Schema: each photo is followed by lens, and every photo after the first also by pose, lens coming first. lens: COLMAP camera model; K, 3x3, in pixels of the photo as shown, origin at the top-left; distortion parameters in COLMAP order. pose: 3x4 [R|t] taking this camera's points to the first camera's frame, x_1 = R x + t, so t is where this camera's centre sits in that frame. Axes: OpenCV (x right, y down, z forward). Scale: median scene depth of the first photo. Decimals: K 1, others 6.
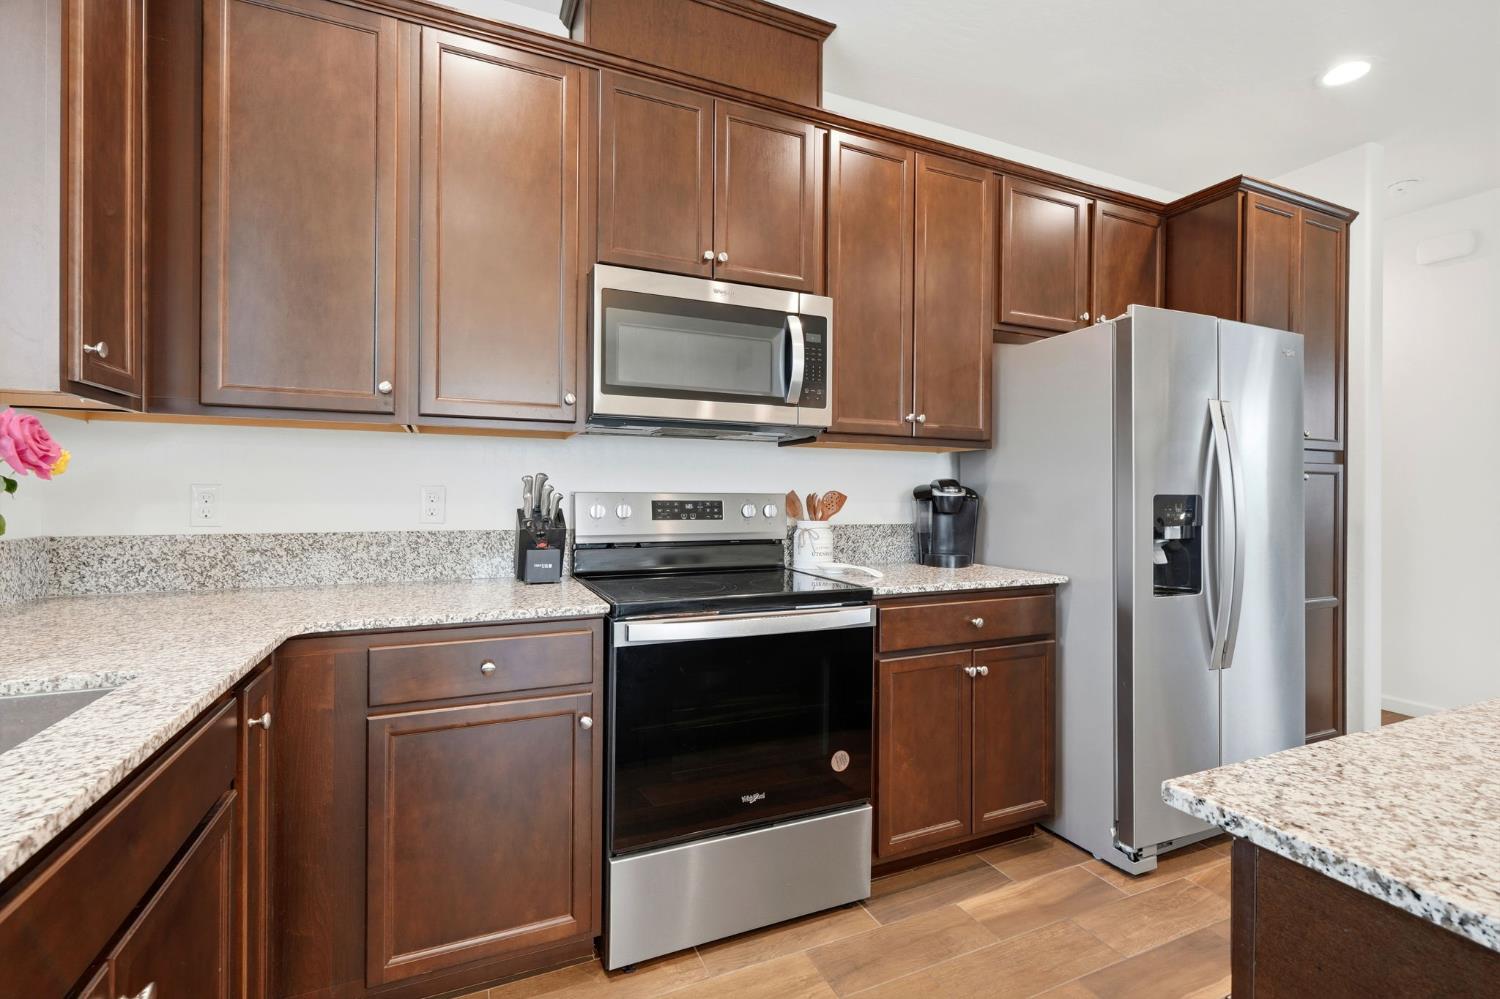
lens RADIAL K [[673.5, 0, 751.1], [0, 673.5, 490.4], [0, 0, 1]] dist [0.000040, -0.000495]
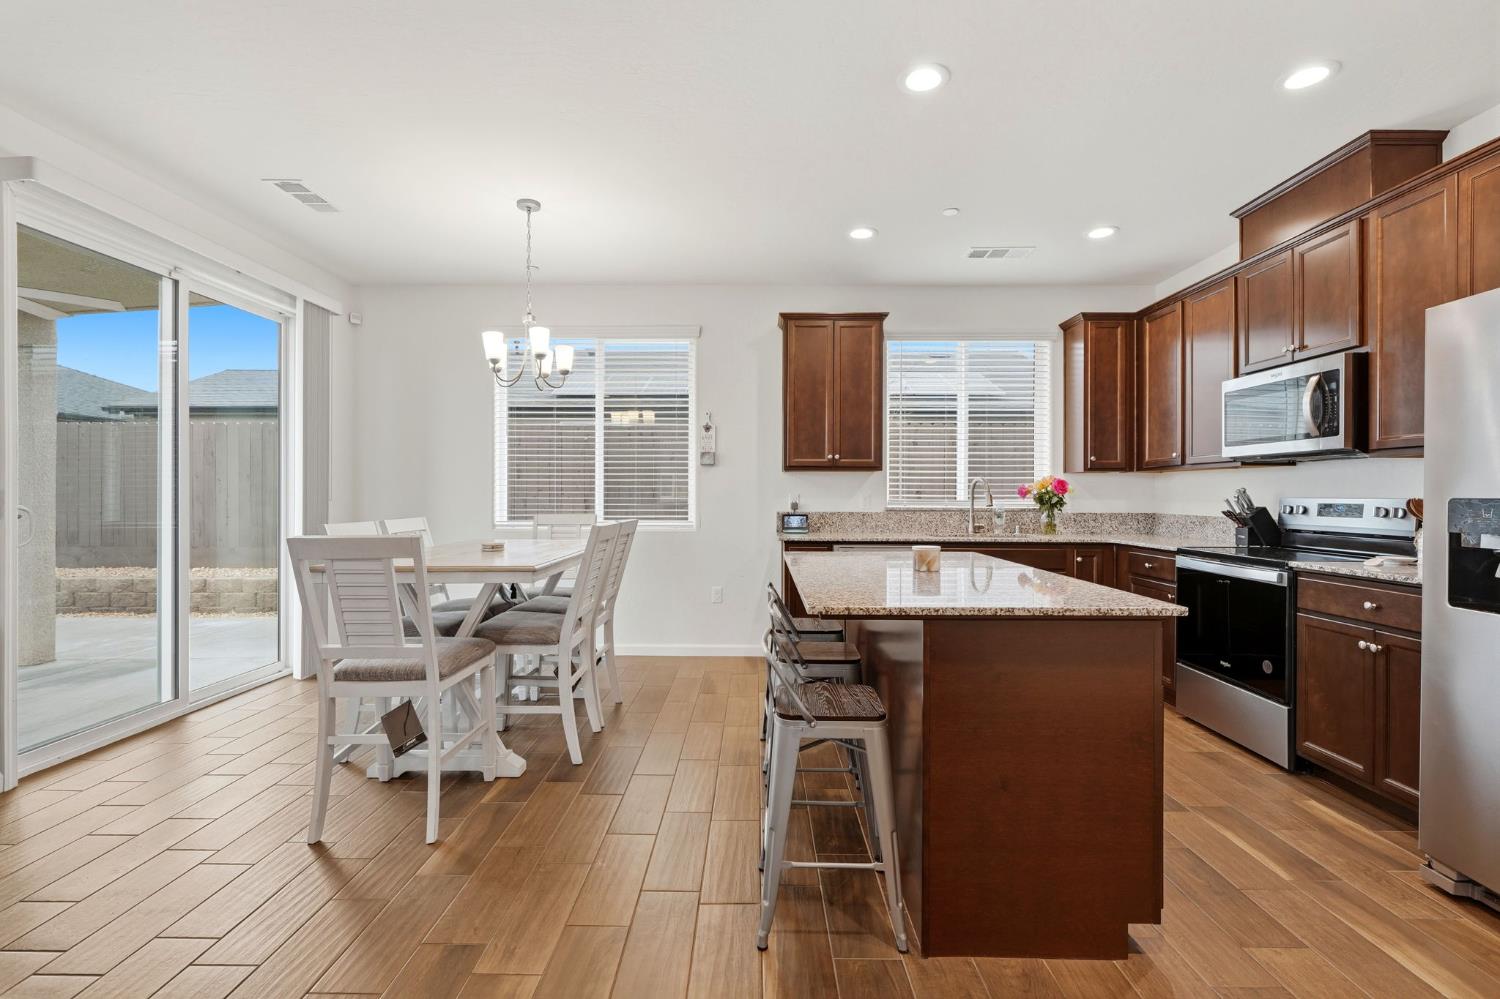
lens RADIAL K [[673.5, 0, 749.6], [0, 673.5, 497.1], [0, 0, 1]] dist [0.000040, -0.000495]
pose [[-0.413268, -0.002901, -0.910605, 2.015551], [-0.006782, 0.999977, -0.000108, 0.010655], [0.910584, 0.006131, -0.413278, 0.526099]]
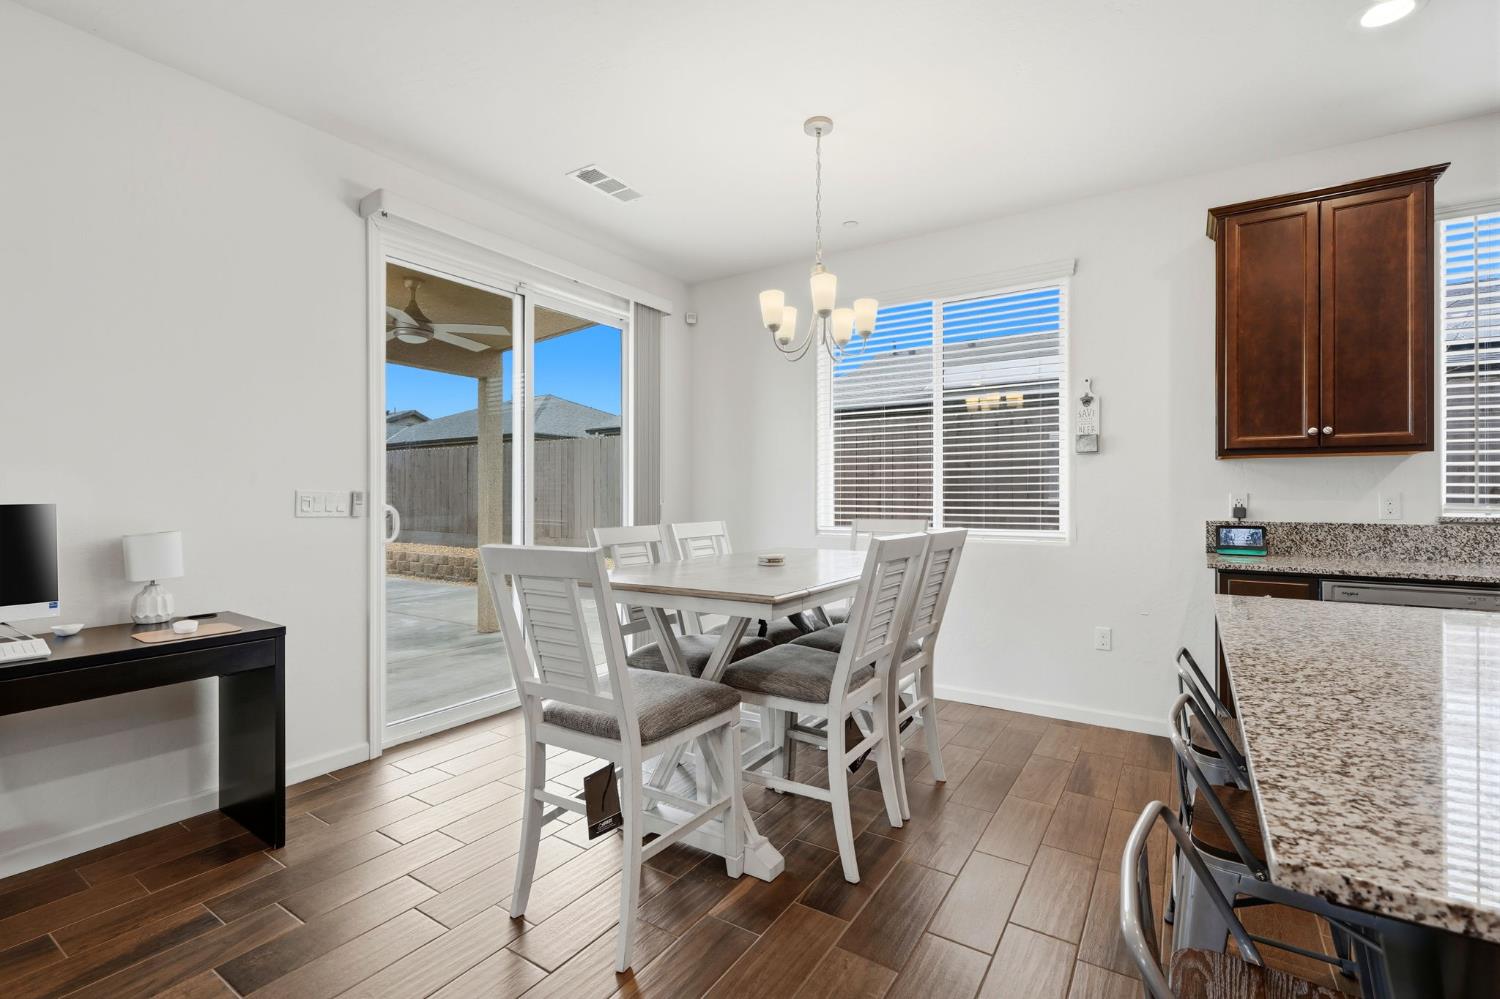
lens RADIAL K [[673.5, 0, 746.7], [0, 673.5, 495.0], [0, 0, 1]] dist [0.000040, -0.000495]
pose [[-0.838630, -0.006251, -0.544666, 1.502918], [-0.006254, 0.999979, -0.001846, 0.011688], [0.544666, 0.001859, -0.838651, 0.341165]]
